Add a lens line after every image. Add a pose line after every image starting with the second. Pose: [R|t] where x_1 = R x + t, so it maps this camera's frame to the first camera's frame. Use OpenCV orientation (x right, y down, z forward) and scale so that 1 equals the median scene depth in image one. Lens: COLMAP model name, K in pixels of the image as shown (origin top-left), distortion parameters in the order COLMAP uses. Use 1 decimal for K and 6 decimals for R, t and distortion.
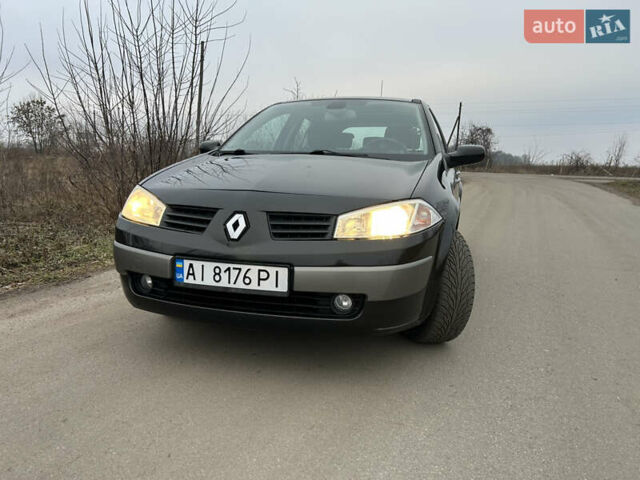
lens RADIAL K [[484.1, 0, 317.8], [0, 484.1, 242.5], [0, 0, 1]] dist [0.043610, -0.049391]
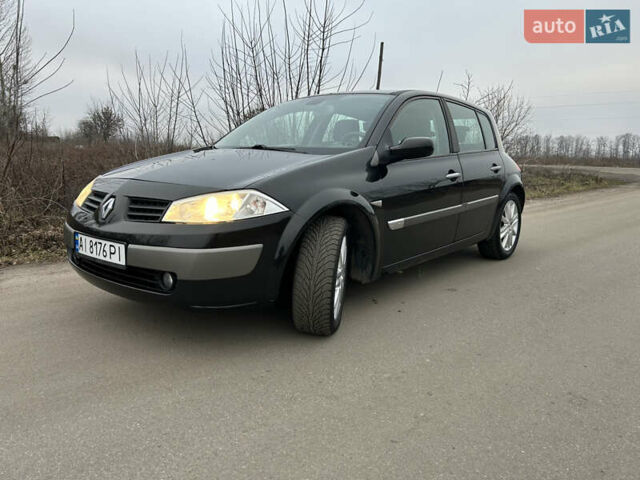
lens RADIAL K [[484.1, 0, 322.3], [0, 484.1, 238.5], [0, 0, 1]] dist [0.043610, -0.049391]
pose [[0.927447, 0.062190, -0.368747, 0.776270], [-0.063013, 0.997964, 0.009822, -0.003895], [0.368607, 0.014127, 0.929478, 0.081146]]
